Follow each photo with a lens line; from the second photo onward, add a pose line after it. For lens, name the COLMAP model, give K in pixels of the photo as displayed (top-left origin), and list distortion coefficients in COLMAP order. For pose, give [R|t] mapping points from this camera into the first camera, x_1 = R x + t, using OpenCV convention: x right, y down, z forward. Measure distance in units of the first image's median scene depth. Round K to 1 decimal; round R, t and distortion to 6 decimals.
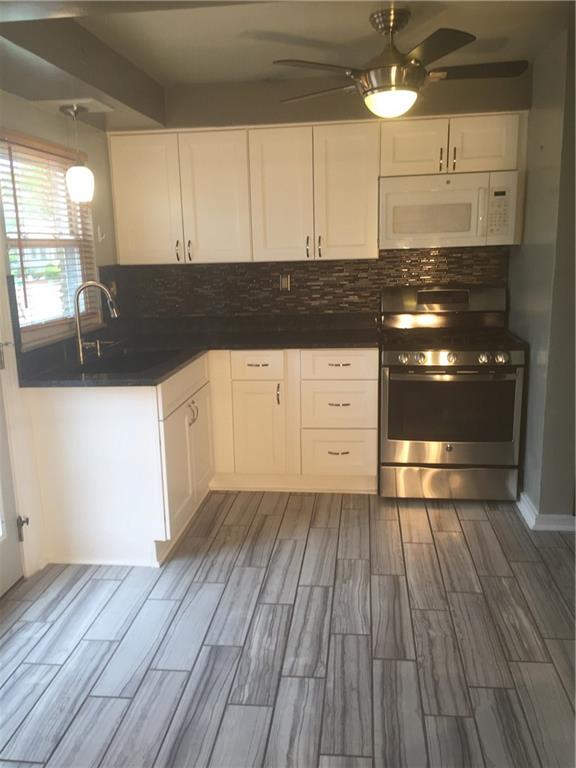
lens RADIAL K [[672.2, 0, 291.0], [0, 672.2, 382.1], [0, 0, 1]] dist [0.087536, -0.100860]
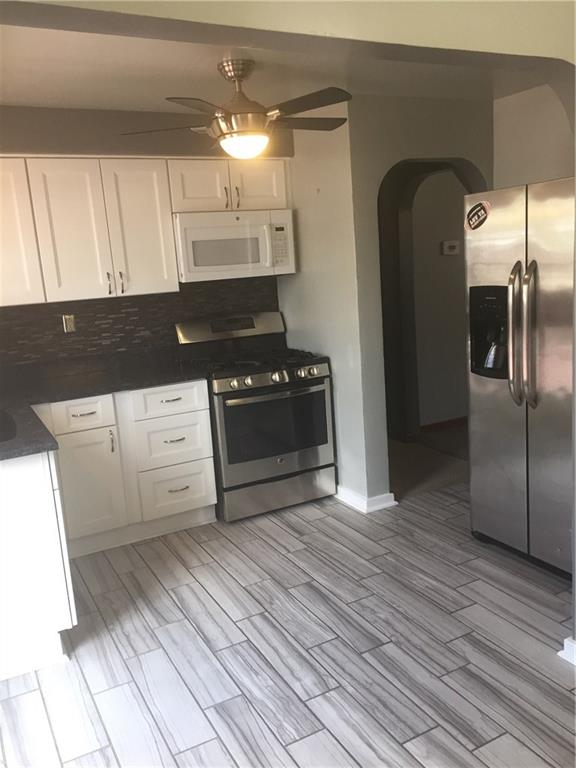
lens RADIAL K [[672.2, 0, 296.0], [0, 672.2, 382.7], [0, 0, 1]] dist [0.087536, -0.100860]
pose [[0.816368, -0.135076, 0.561513, -0.436993], [0.158811, 0.987287, 0.006608, -0.037444], [-0.555267, 0.083780, 0.827441, 0.105085]]
